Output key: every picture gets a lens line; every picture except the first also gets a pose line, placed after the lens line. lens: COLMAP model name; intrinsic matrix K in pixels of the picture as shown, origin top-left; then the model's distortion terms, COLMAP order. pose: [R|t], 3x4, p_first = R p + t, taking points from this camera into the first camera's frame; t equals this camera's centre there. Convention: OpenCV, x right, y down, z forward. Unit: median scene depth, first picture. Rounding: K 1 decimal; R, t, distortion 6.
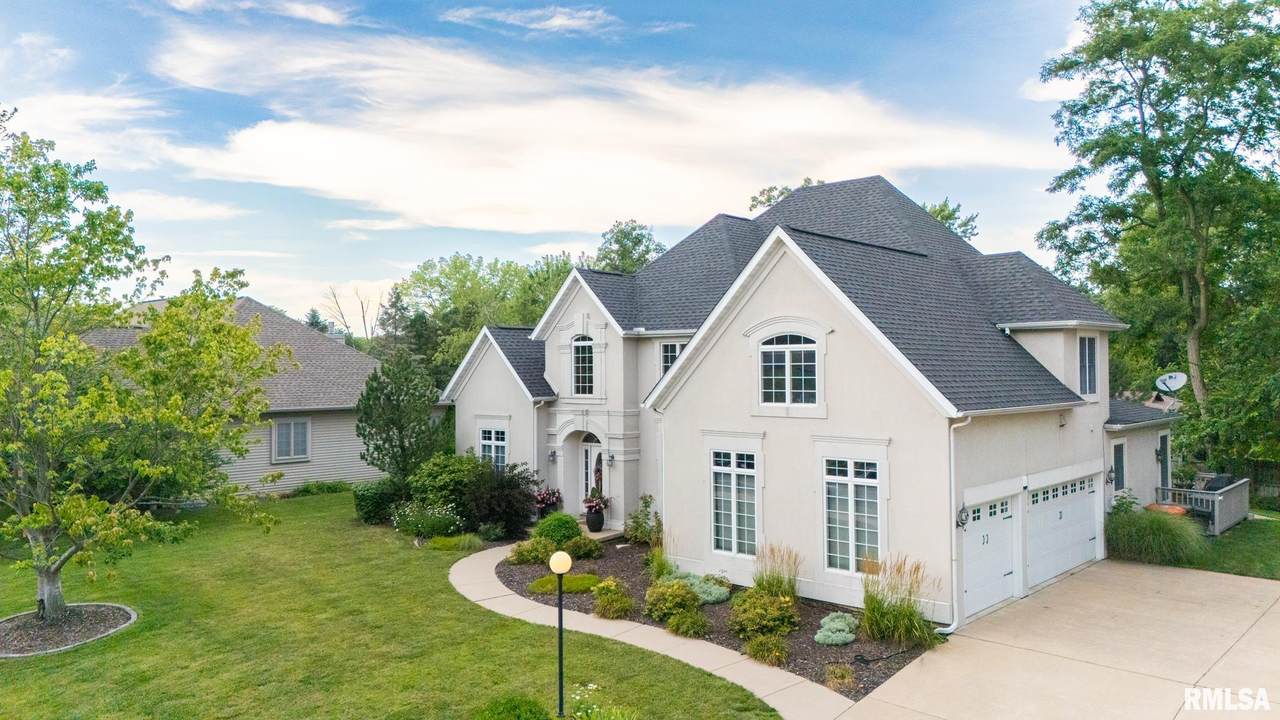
lens RADIAL K [[932.9, 0, 658.8], [0, 932.9, 351.0], [0, 0, 1]] dist [0.062717, -0.050372]
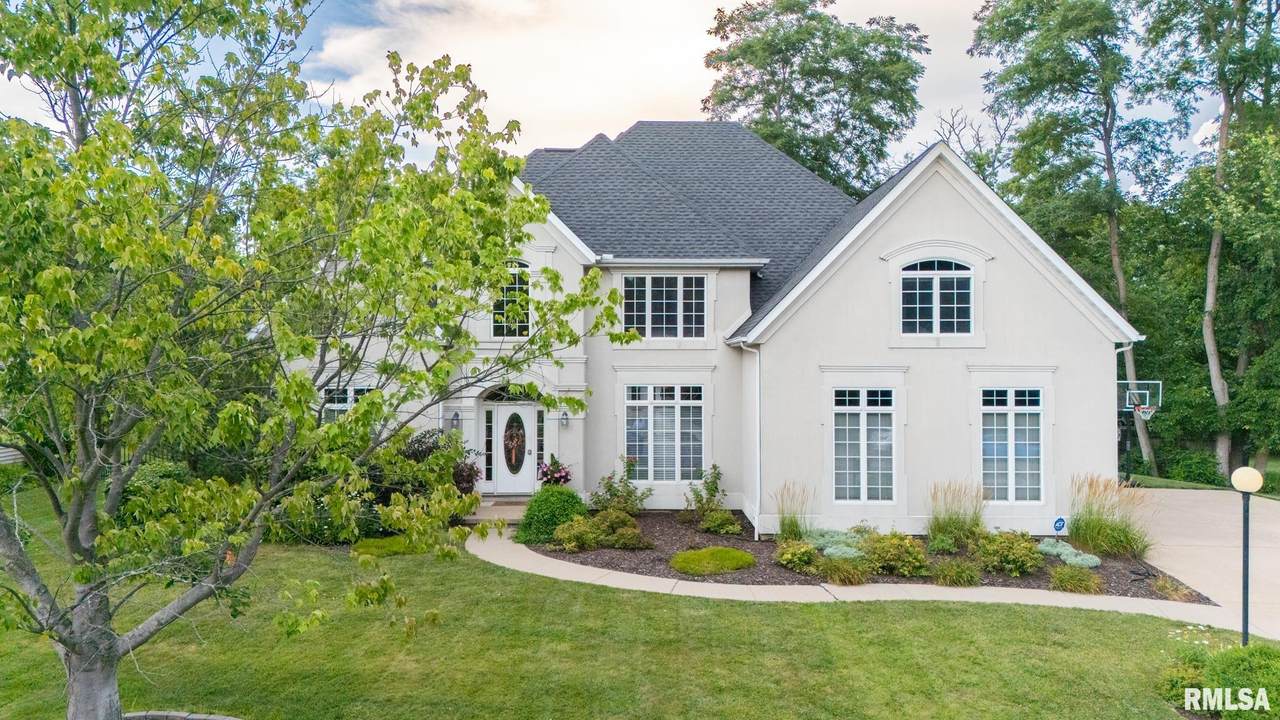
lens RADIAL K [[932.9, 0, 628.4], [0, 932.9, 365.4], [0, 0, 1]] dist [0.062717, -0.050372]
pose [[0.756854, -0.000065, 0.653583, -0.698466], [-0.015338, 0.999723, 0.017860, 0.074417], [-0.653403, -0.023542, 0.756644, 0.475702]]
